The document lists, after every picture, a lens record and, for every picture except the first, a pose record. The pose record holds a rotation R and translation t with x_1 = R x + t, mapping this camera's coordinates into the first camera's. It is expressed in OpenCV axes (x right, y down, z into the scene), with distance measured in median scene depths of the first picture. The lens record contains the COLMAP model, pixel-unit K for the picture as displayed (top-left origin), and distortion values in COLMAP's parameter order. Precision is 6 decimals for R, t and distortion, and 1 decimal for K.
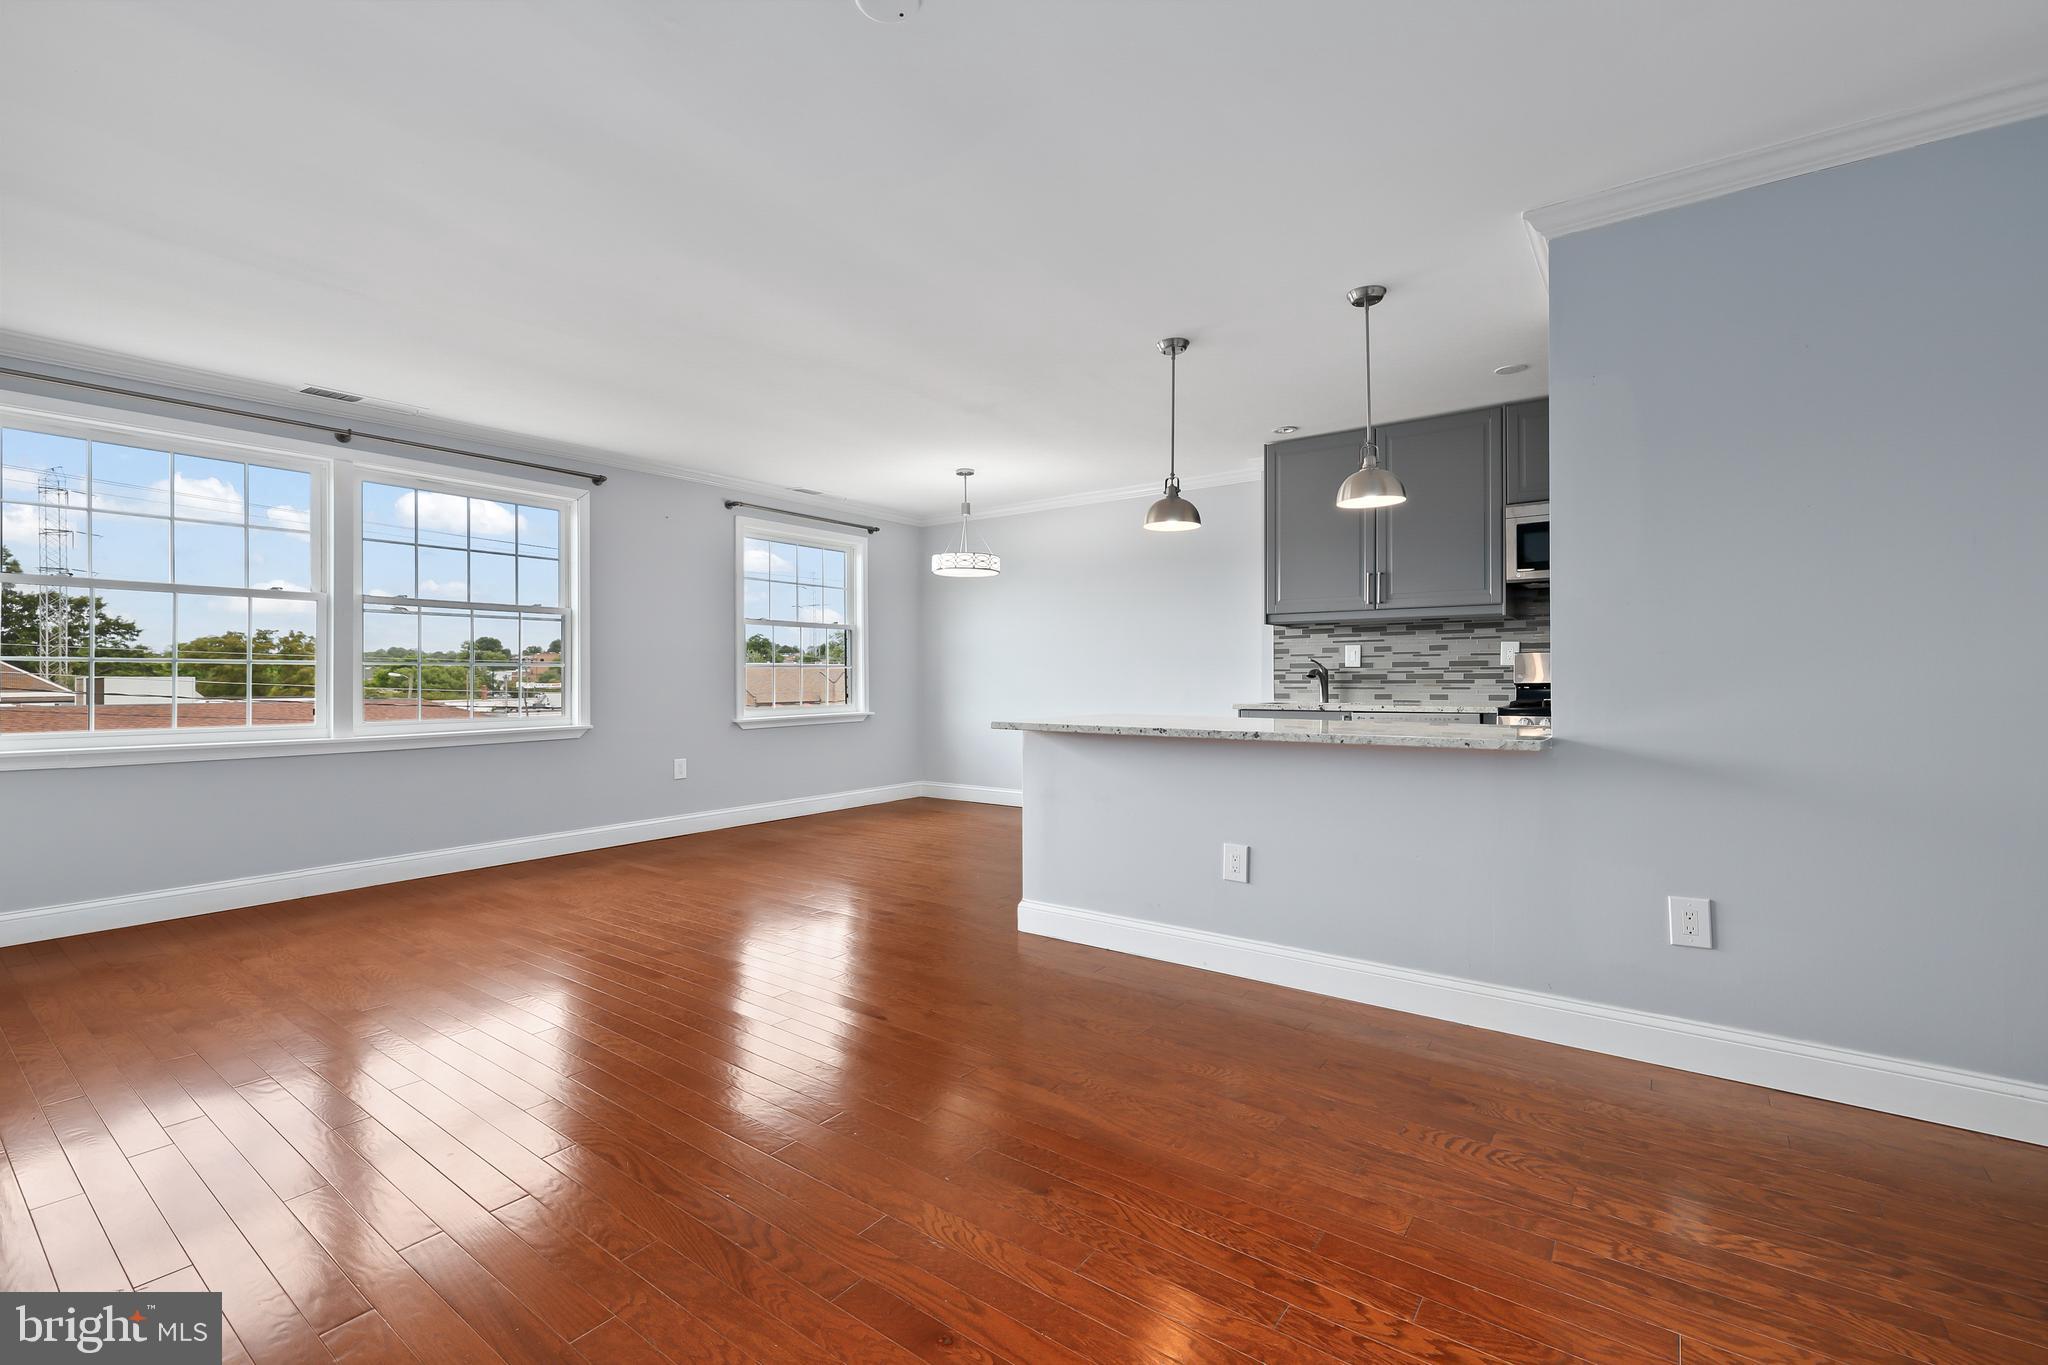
lens RADIAL K [[885.0, 0, 963.3], [0, 885.0, 675.4], [0, 0, 1]] dist [-0.000430, 0.000052]
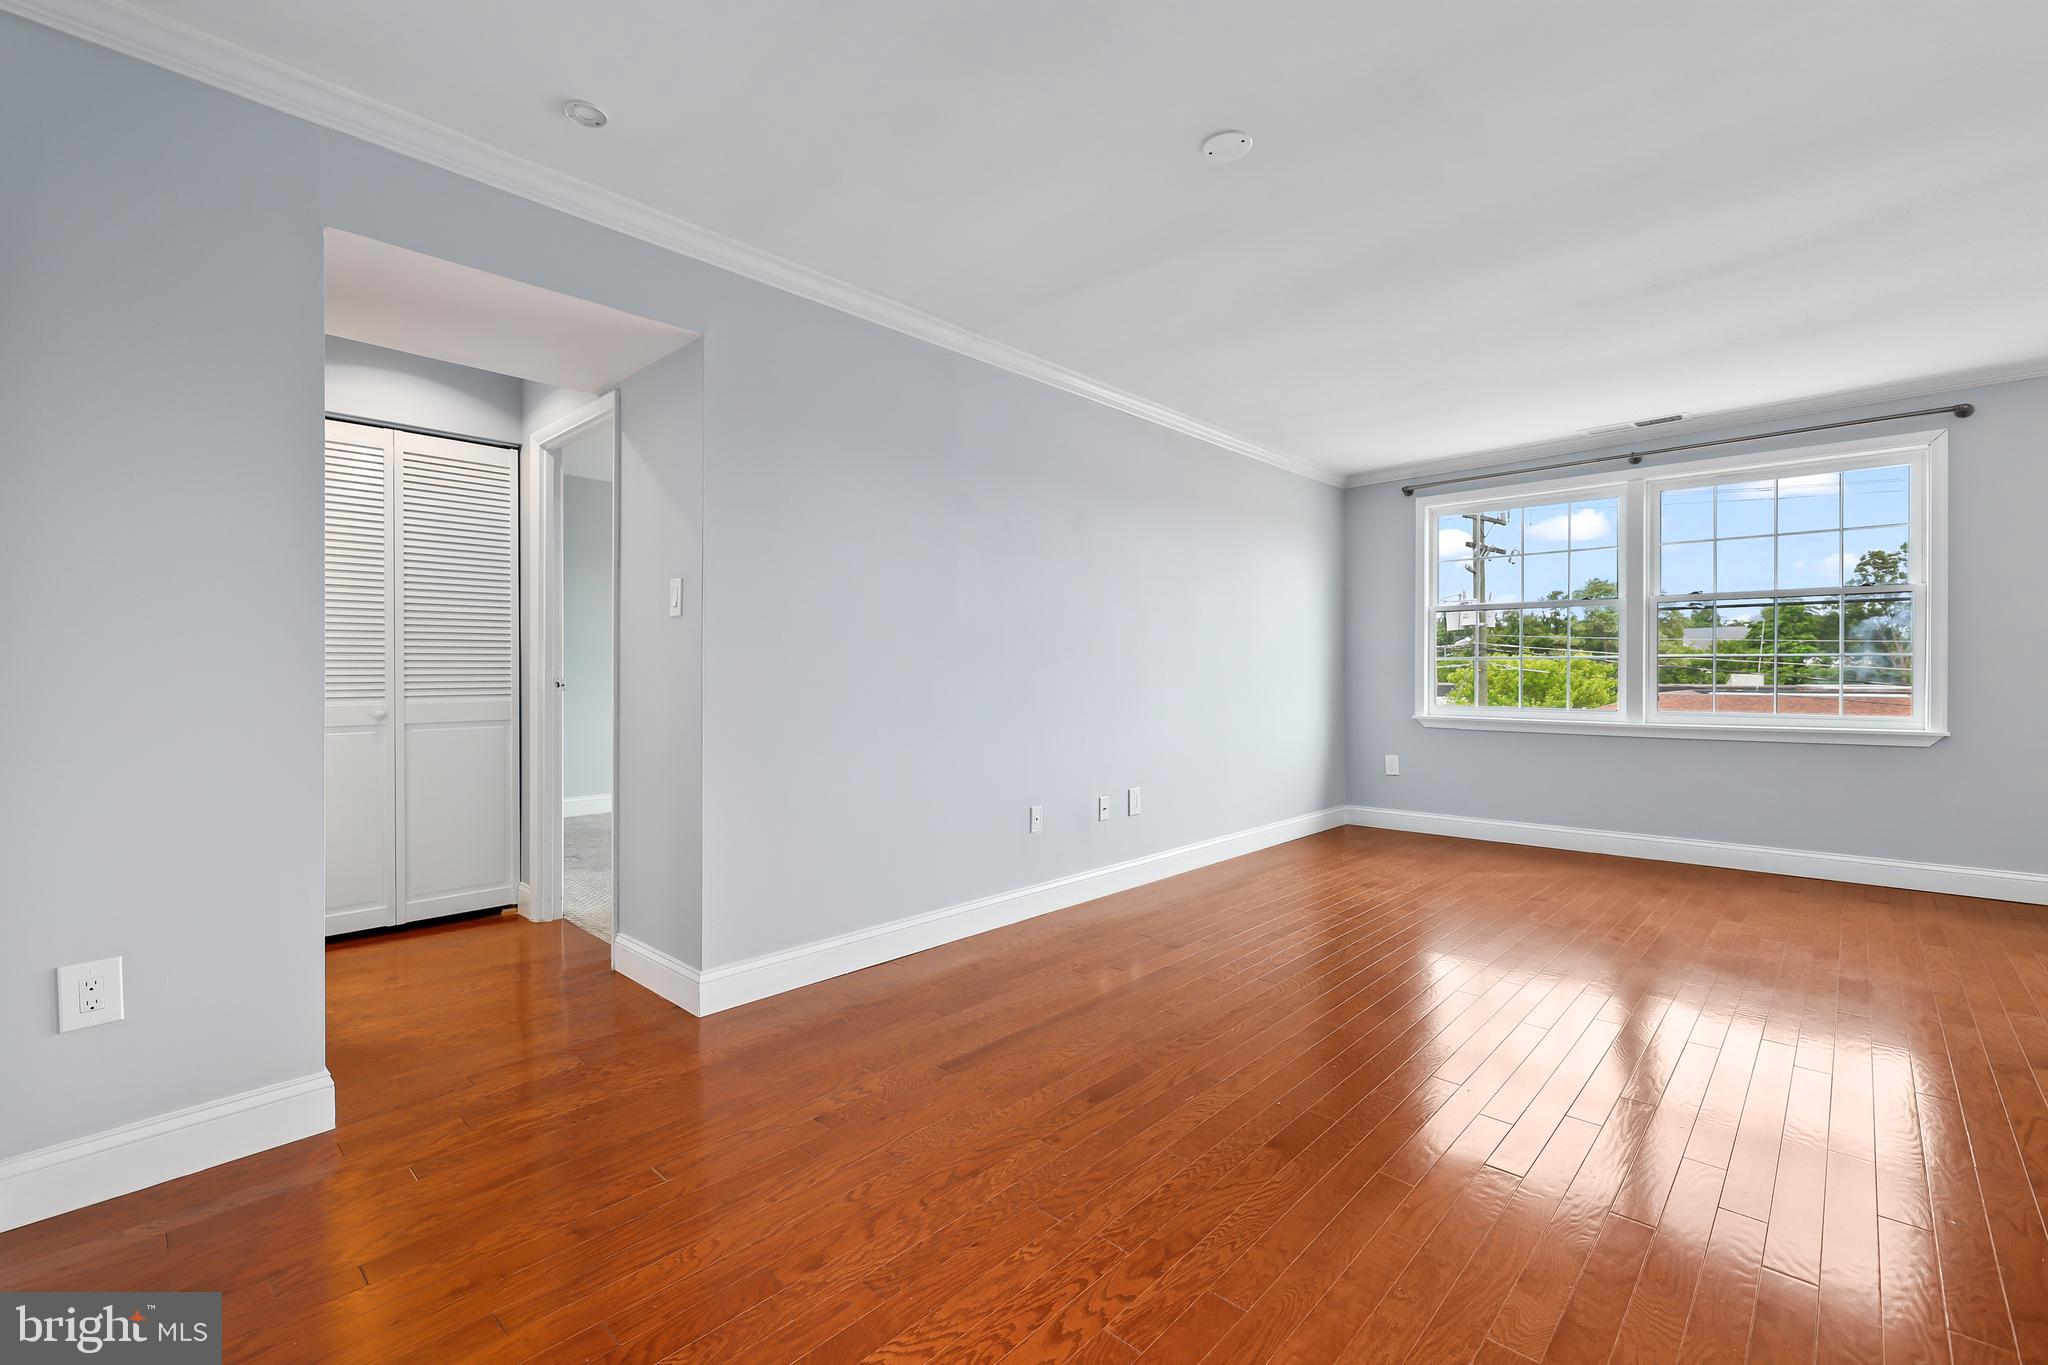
lens RADIAL K [[884.8, 0, 1059.5], [0, 884.8, 673.5], [0, 0, 1]] dist [-0.000785, -0.000156]
pose [[-0.066773, 0.003802, -0.997761, 0.435095], [0.004108, 0.999985, 0.003535, -0.000398], [0.997760, -0.003863, -0.066787, 0.297381]]
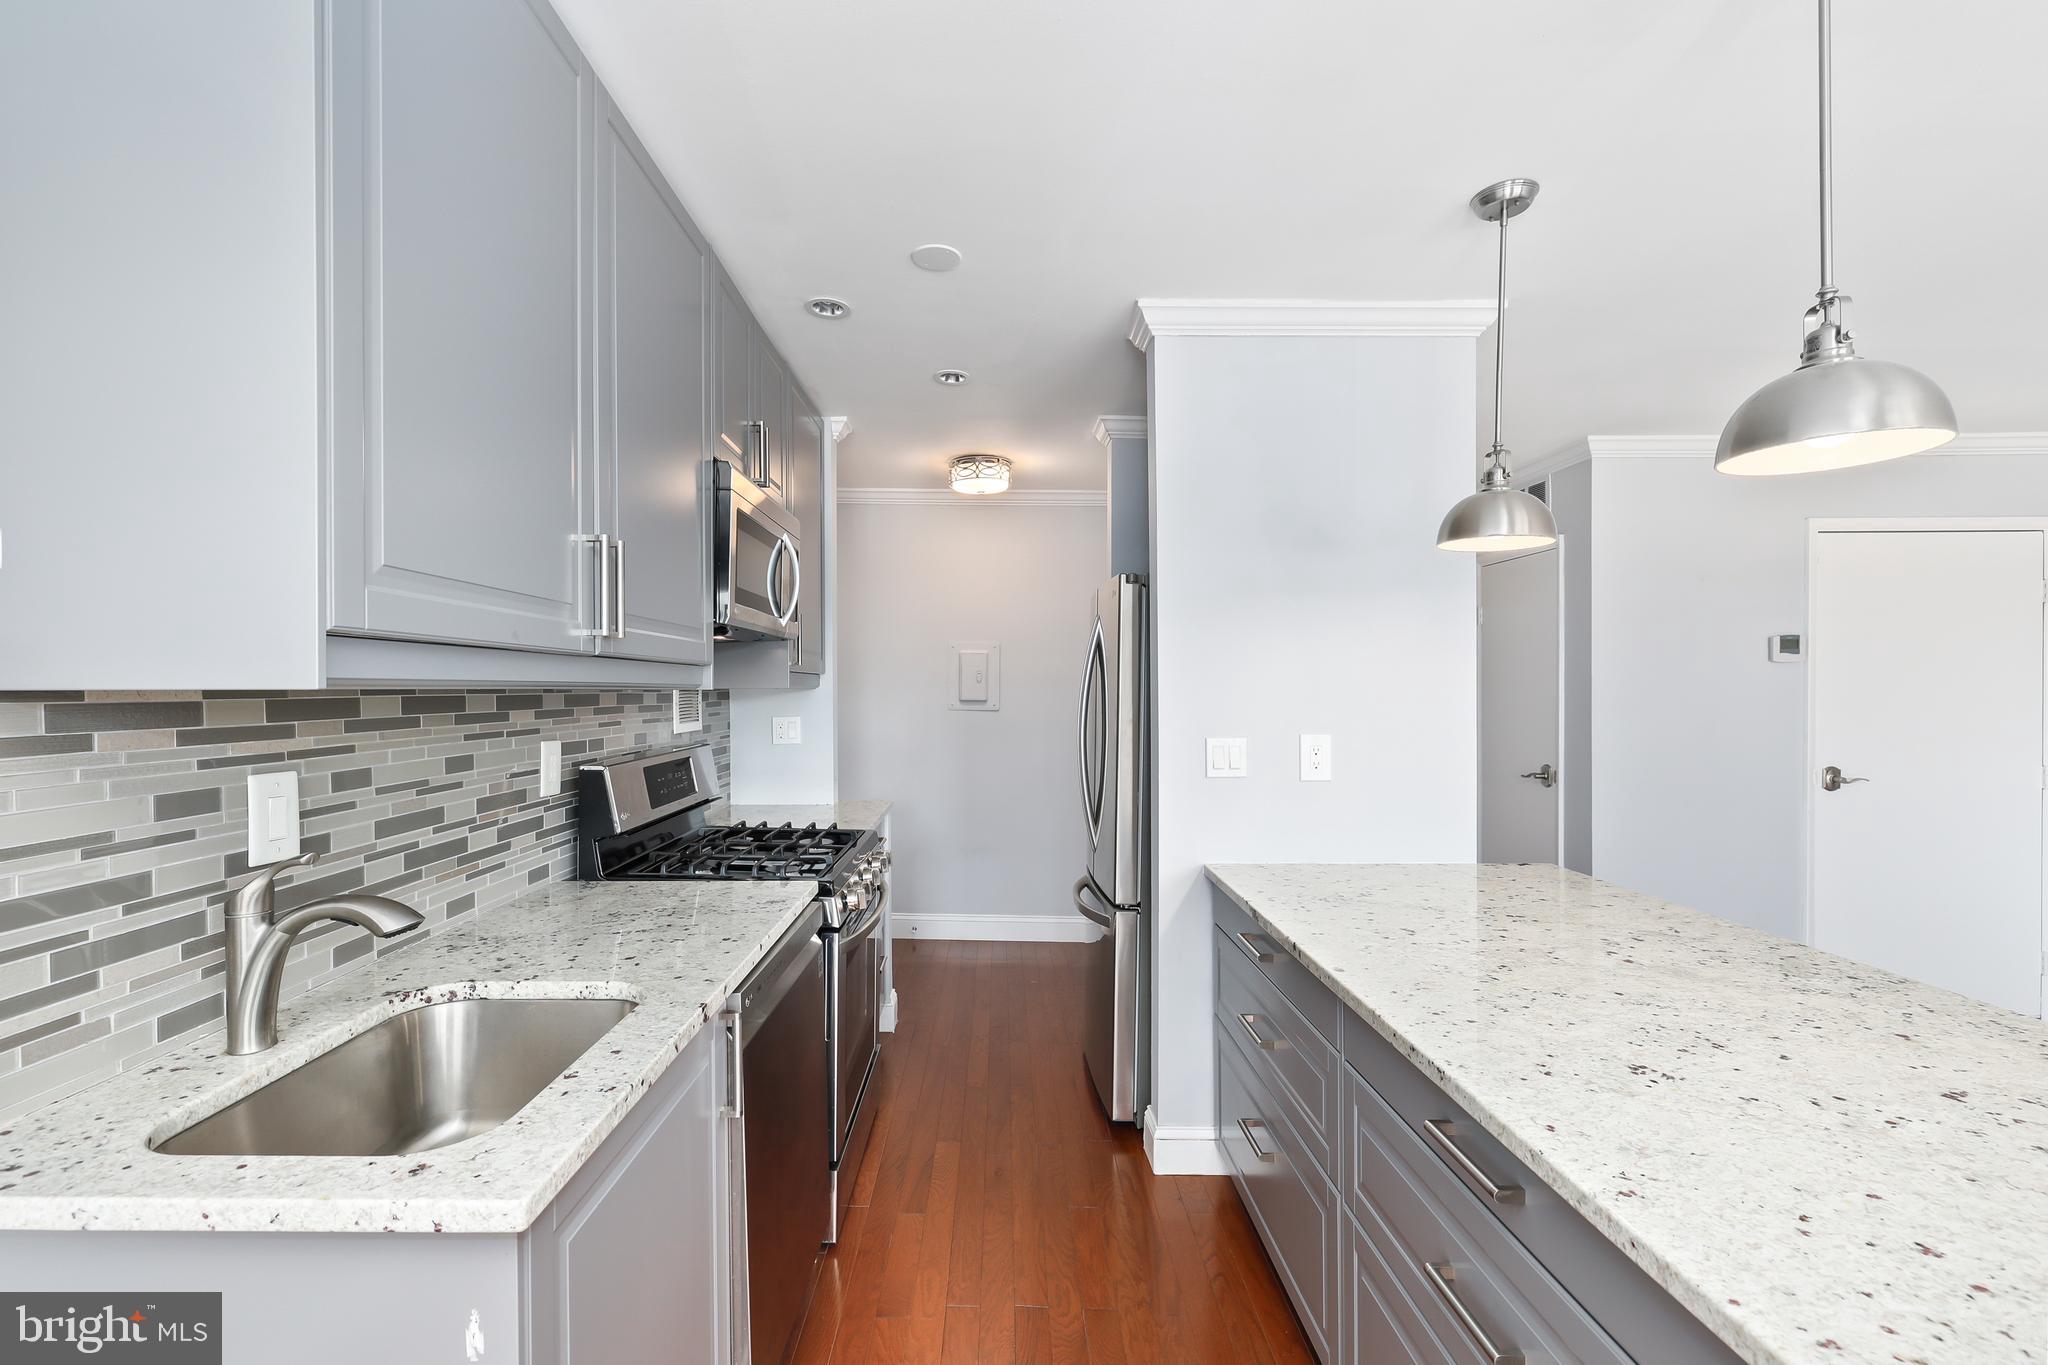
lens RADIAL K [[886.5, 0, 976.9], [0, 886.5, 692.7], [0, 0, 1]] dist [0.001849, 0.000394]
pose [[-0.605166, 0.001194, 0.796098, 0.131061], [0.003147, 0.999995, 0.000892, -0.057989], [-0.796093, 0.003045, -0.605167, 1.026922]]
